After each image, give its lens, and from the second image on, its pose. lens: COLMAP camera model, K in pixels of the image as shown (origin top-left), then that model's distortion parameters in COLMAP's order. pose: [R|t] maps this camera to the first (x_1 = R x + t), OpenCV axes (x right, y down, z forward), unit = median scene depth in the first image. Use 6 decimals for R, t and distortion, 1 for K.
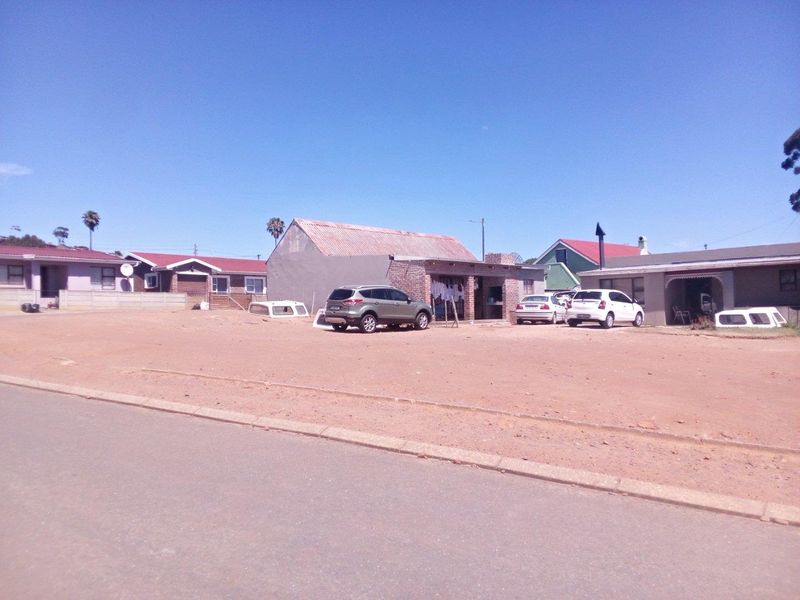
lens RADIAL K [[635.0, 0, 399.3], [0, 635.0, 304.0], [0, 0, 1]] dist [0.113653, -0.170081]
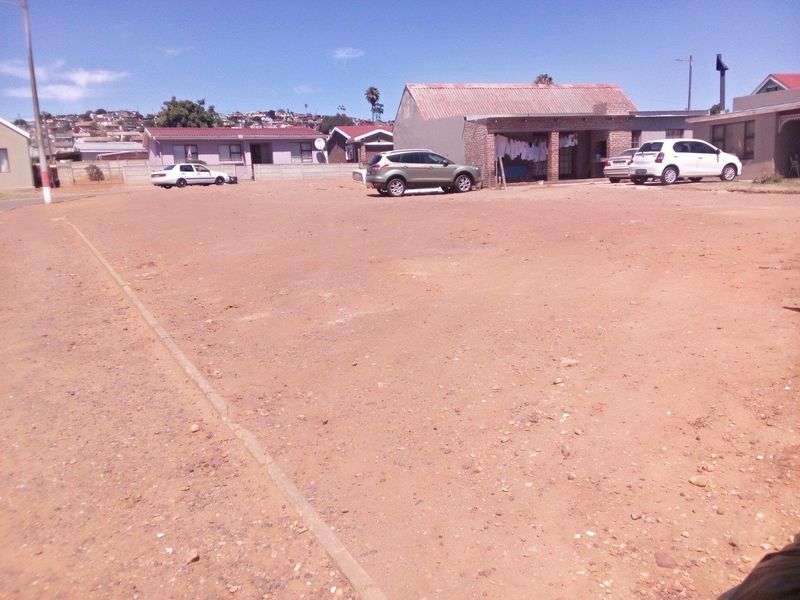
lens RADIAL K [[635.0, 0, 399.3], [0, 635.0, 304.0], [0, 0, 1]] dist [0.113653, -0.170081]
pose [[0.893601, 0.057501, -0.445163, 0.363764], [0.035514, 0.979594, 0.197822, 0.009105], [0.447454, -0.192584, 0.873325, 0.034510]]
